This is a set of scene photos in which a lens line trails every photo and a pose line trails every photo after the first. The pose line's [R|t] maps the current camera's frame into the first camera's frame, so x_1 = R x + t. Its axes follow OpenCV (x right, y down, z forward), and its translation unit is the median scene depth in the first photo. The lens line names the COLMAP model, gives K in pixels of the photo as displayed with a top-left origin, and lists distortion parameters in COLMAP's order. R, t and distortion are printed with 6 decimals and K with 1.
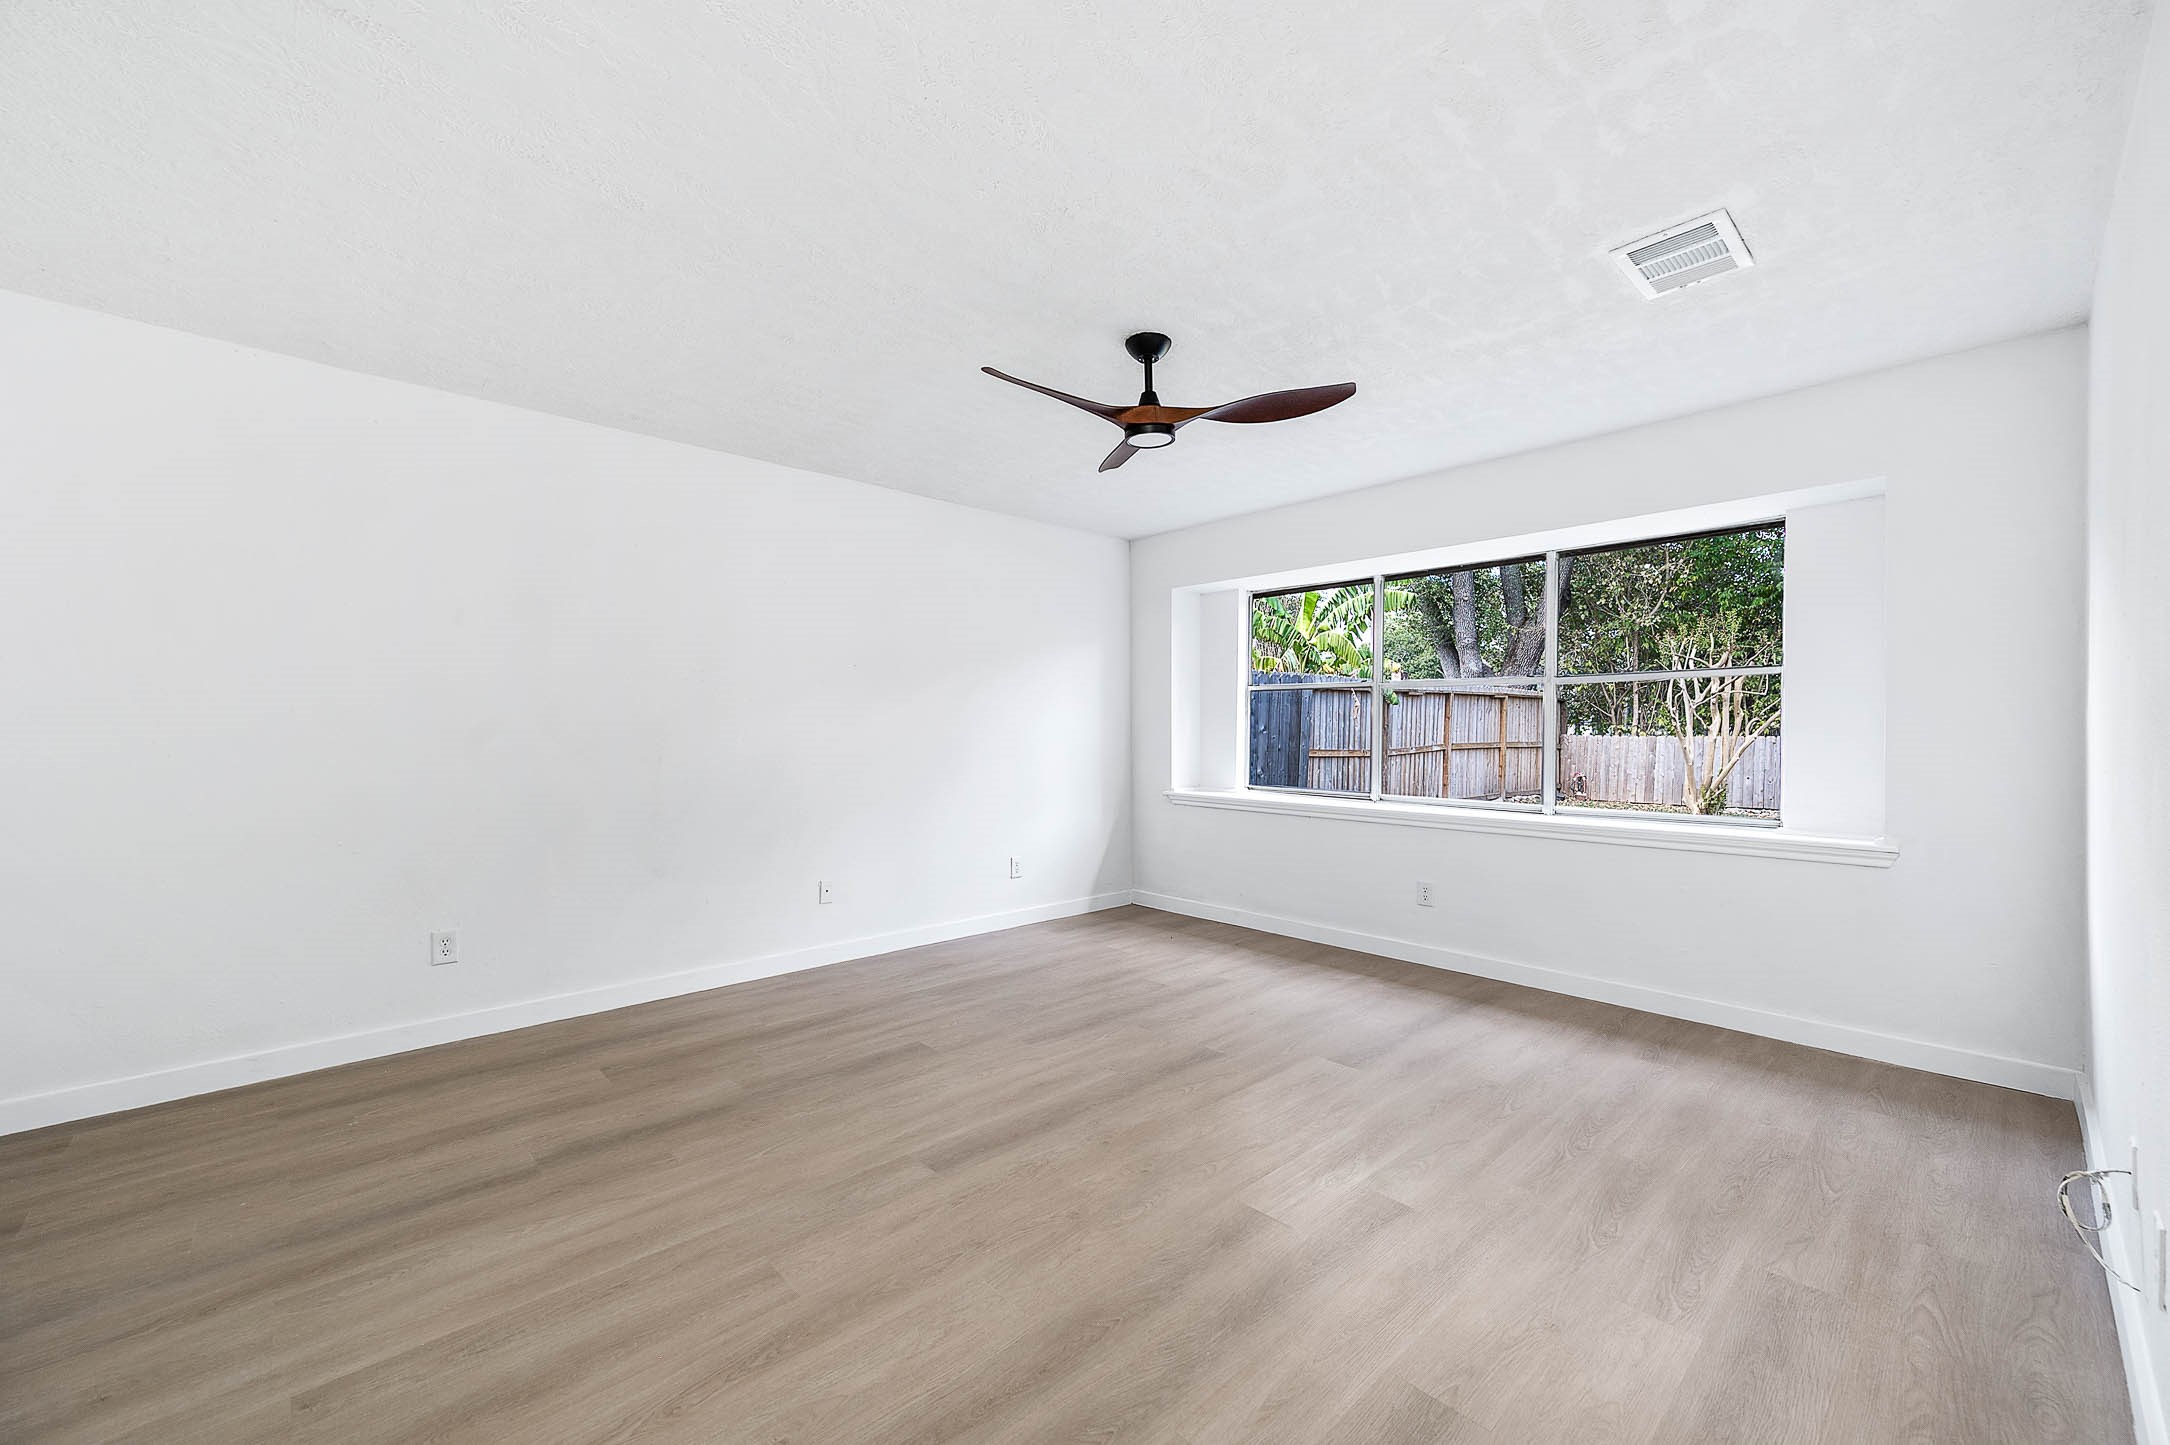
lens RADIAL K [[851.8, 0, 1083.2], [0, 851.8, 727.7], [0, 0, 1]] dist [0.003890, 0.000426]
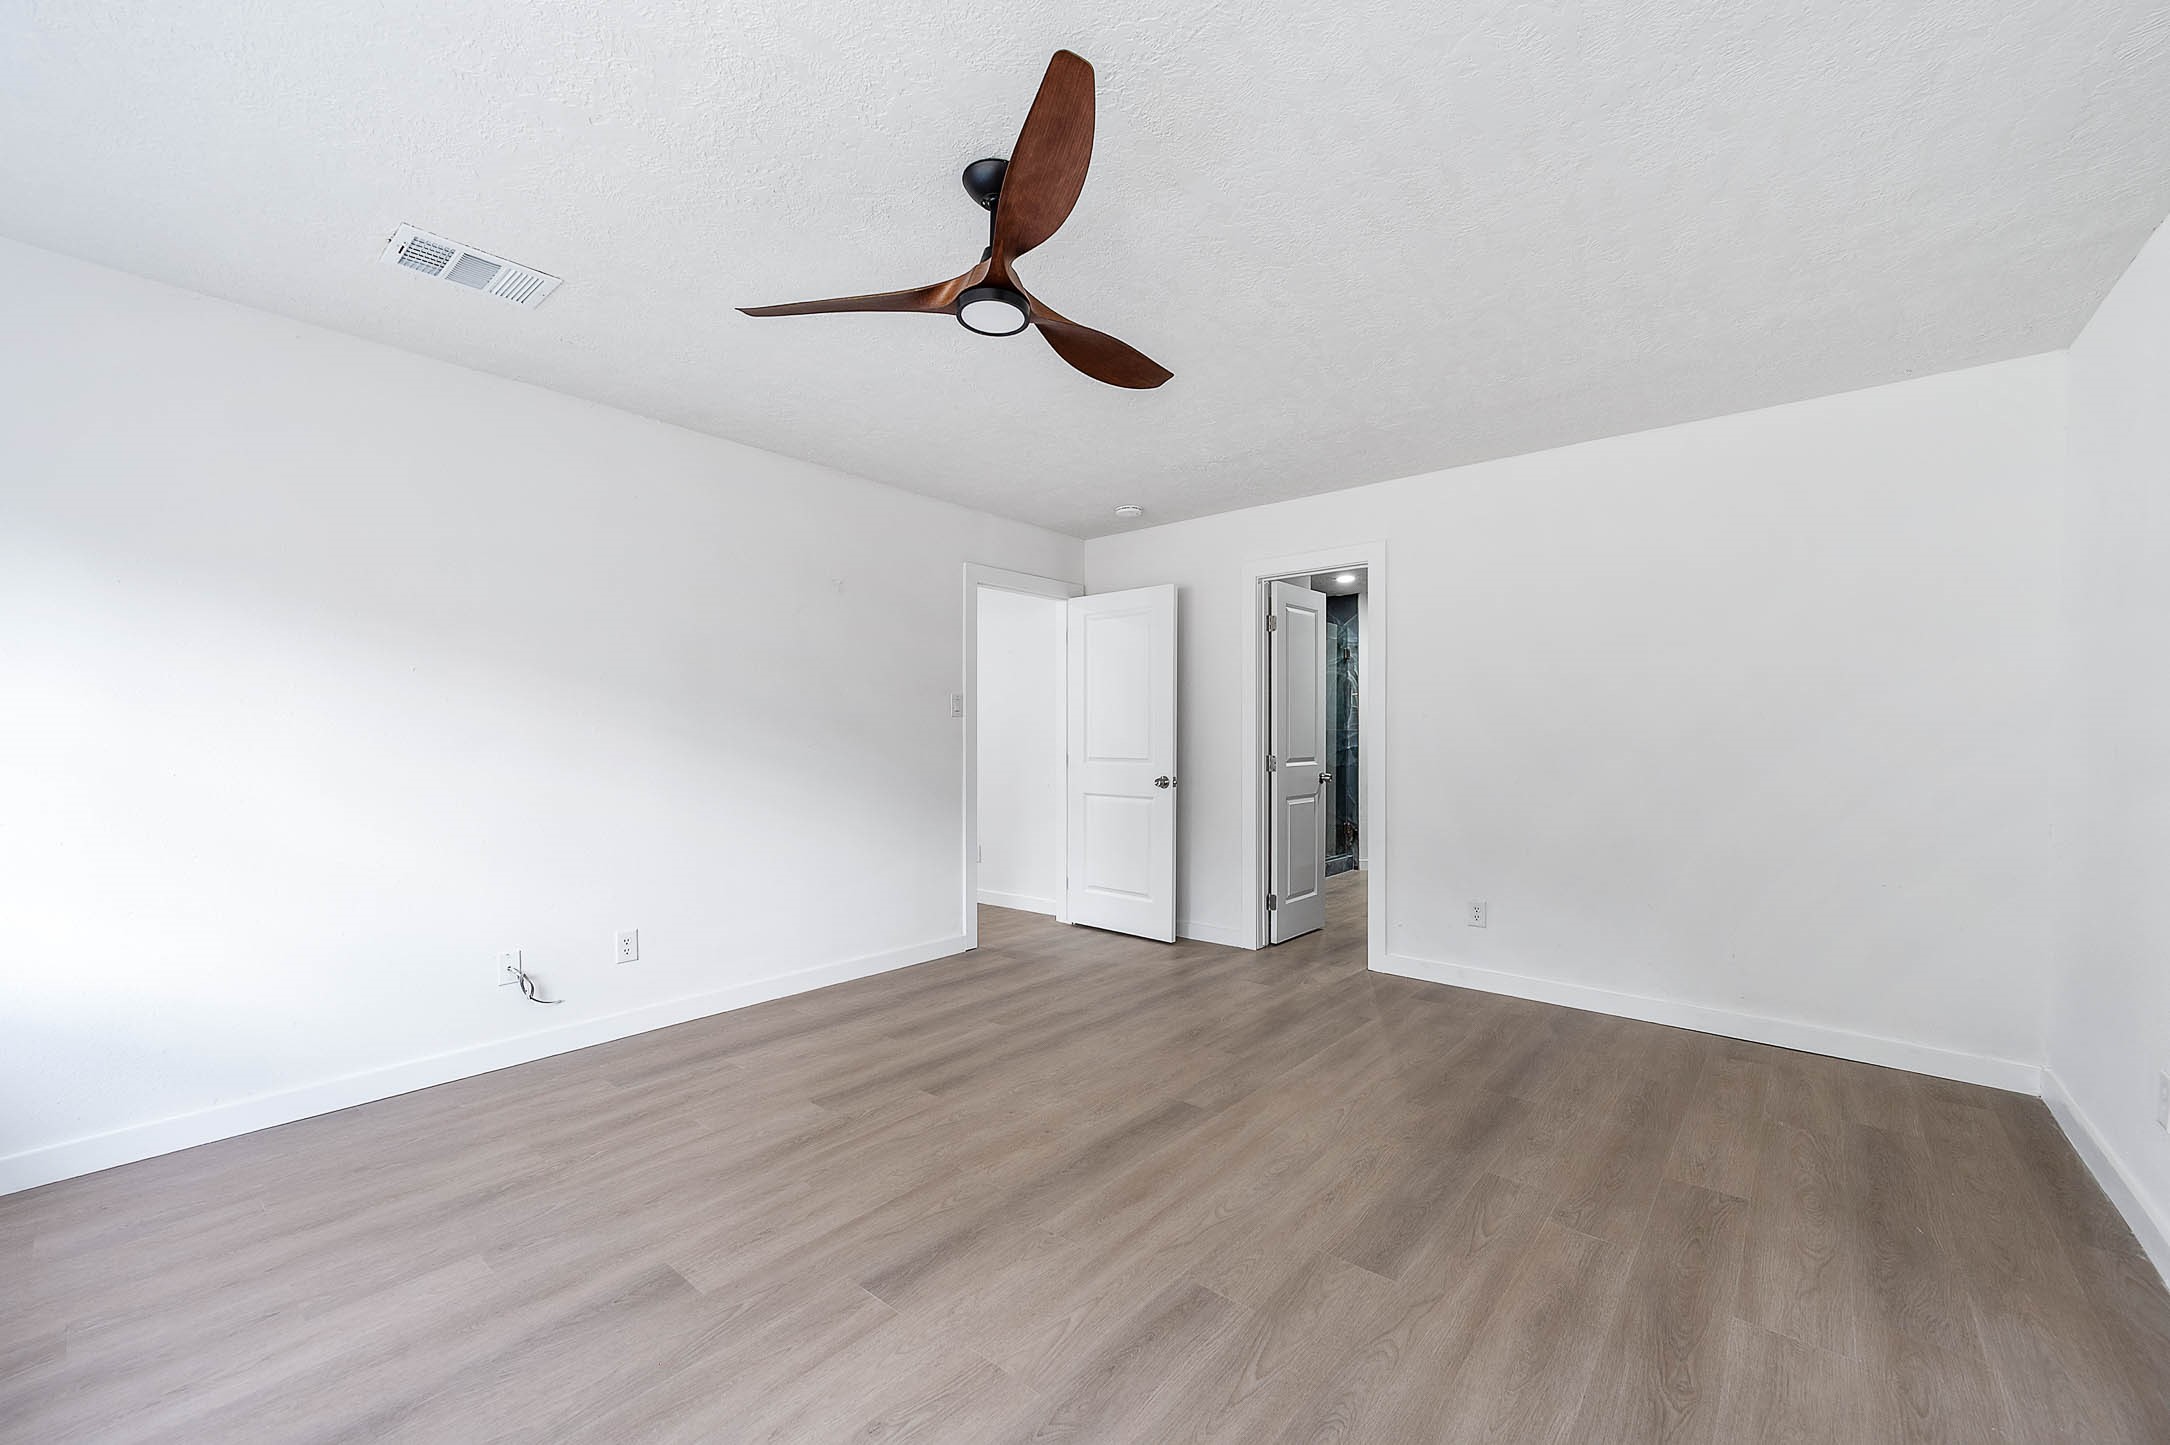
lens RADIAL K [[851.8, 0, 1085.0], [0, 851.8, 739.0], [0, 0, 1]] dist [0.003890, 0.000426]
pose [[-0.992638, 0.000799, -0.121119, 0.101828], [0.002510, 0.999899, -0.013979, 0.012846], [0.121095, -0.014181, -0.992540, 1.937972]]
